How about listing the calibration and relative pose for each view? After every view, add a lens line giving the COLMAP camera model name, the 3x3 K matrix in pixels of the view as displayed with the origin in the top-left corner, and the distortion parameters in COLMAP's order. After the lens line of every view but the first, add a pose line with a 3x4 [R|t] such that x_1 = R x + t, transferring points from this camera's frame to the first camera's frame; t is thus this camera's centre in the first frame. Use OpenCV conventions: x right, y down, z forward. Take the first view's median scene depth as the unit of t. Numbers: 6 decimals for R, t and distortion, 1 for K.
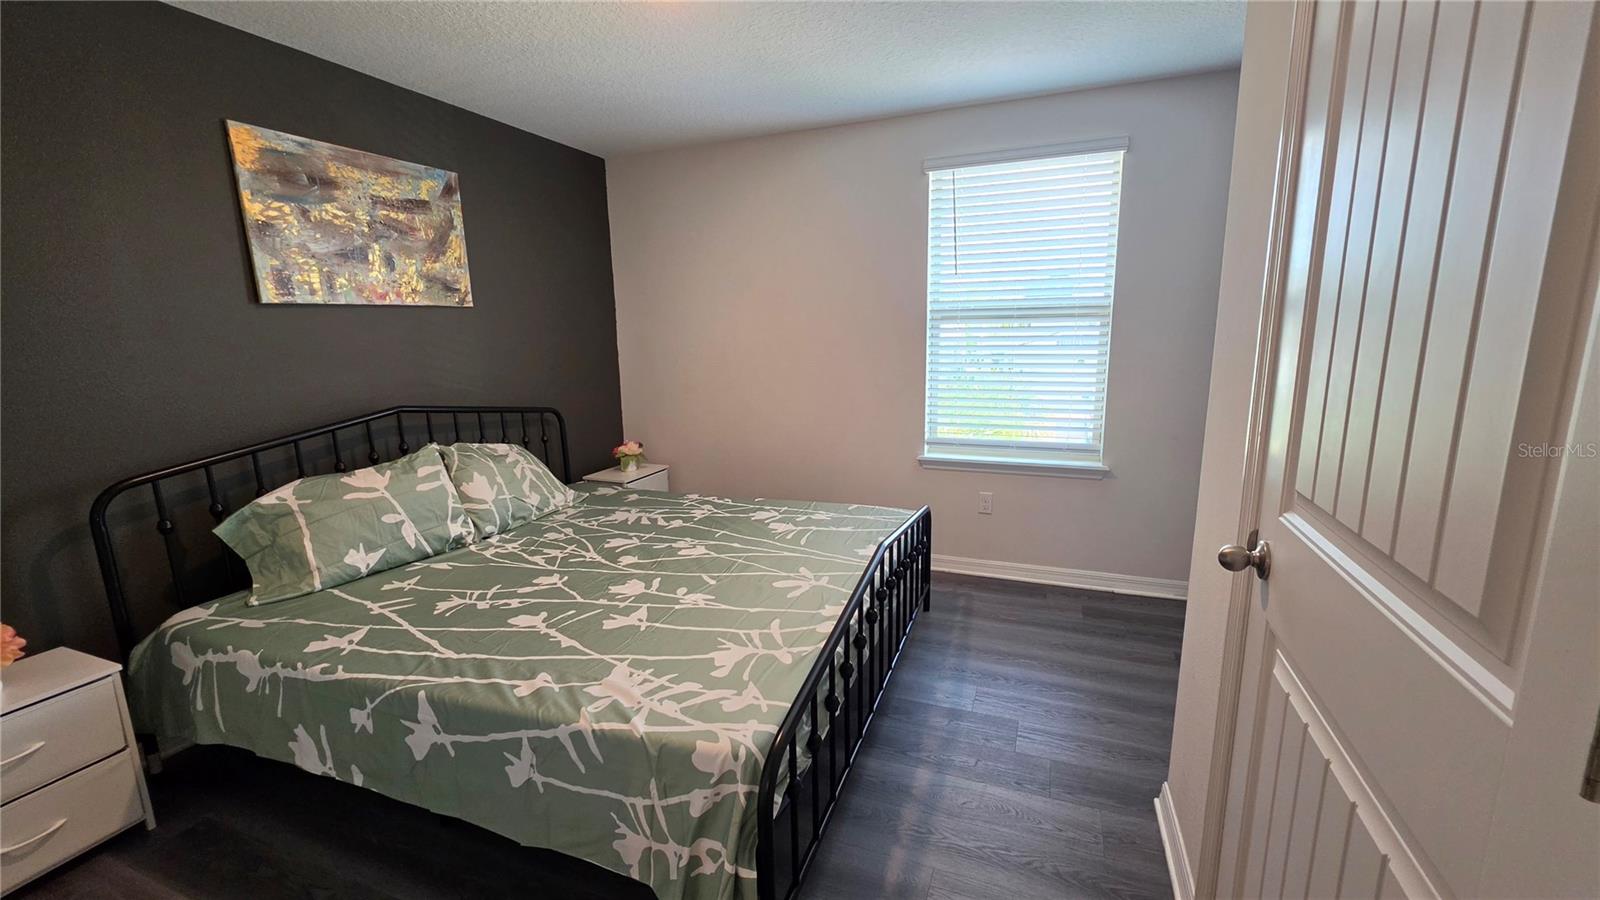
lens RADIAL K [[639.1, 0, 812.0], [0, 639.1, 453.1], [0, 0, 1]] dist [-0.005506, 0.000850]
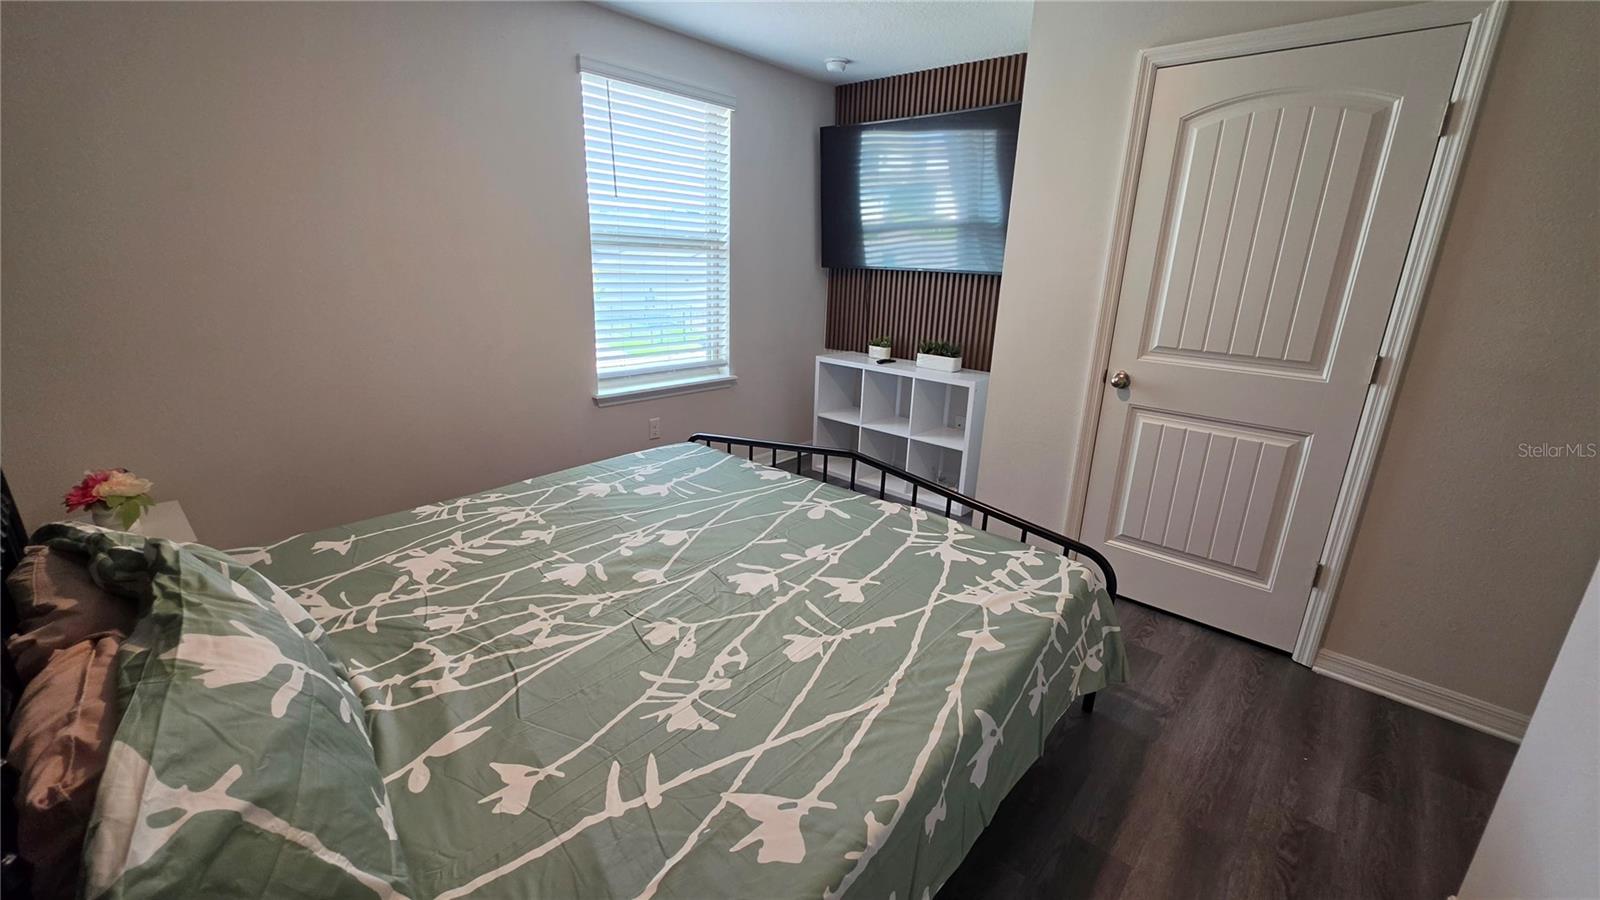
lens RADIAL K [[639.1, 0, 814.0], [0, 639.1, 447.3], [0, 0, 1]] dist [-0.005506, 0.000850]
pose [[0.349539, -0.237047, 0.906439, -0.928403], [0.132570, 0.970244, 0.202612, -0.108435], [-0.927495, 0.049346, 0.370563, 0.593008]]
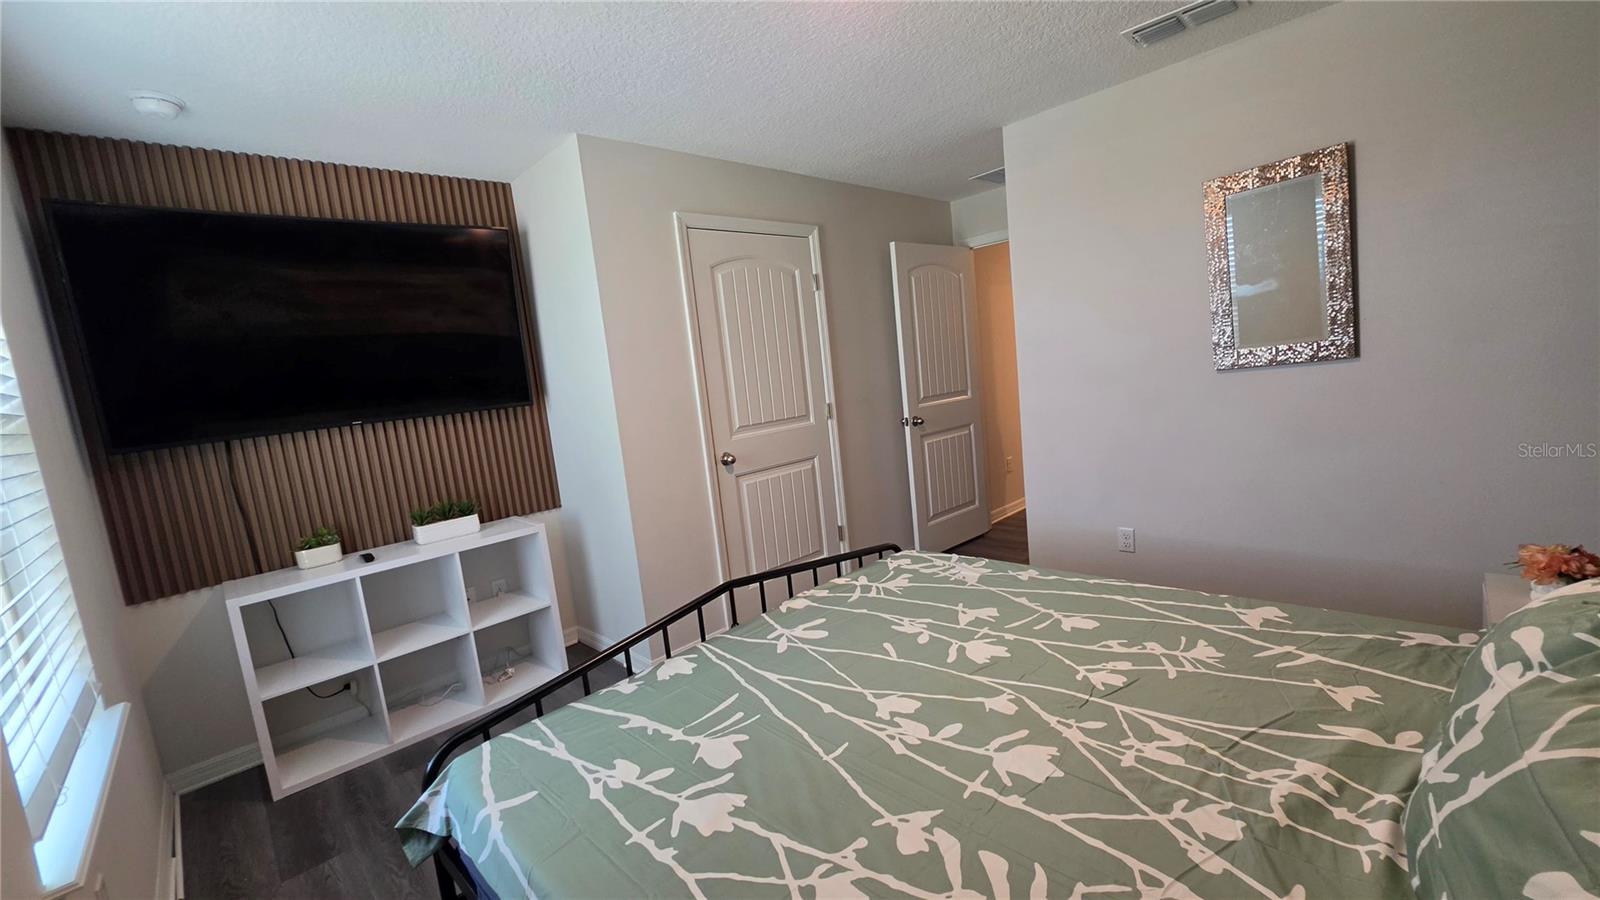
lens RADIAL K [[639.1, 0, 787.0], [0, 639.1, 455.1], [0, 0, 1]] dist [-0.005506, 0.000850]
pose [[-0.888811, 0.051565, 0.455363, -0.437430], [0.201276, 0.936606, 0.286805, -0.316488], [-0.411707, 0.346569, -0.842845, 1.671680]]
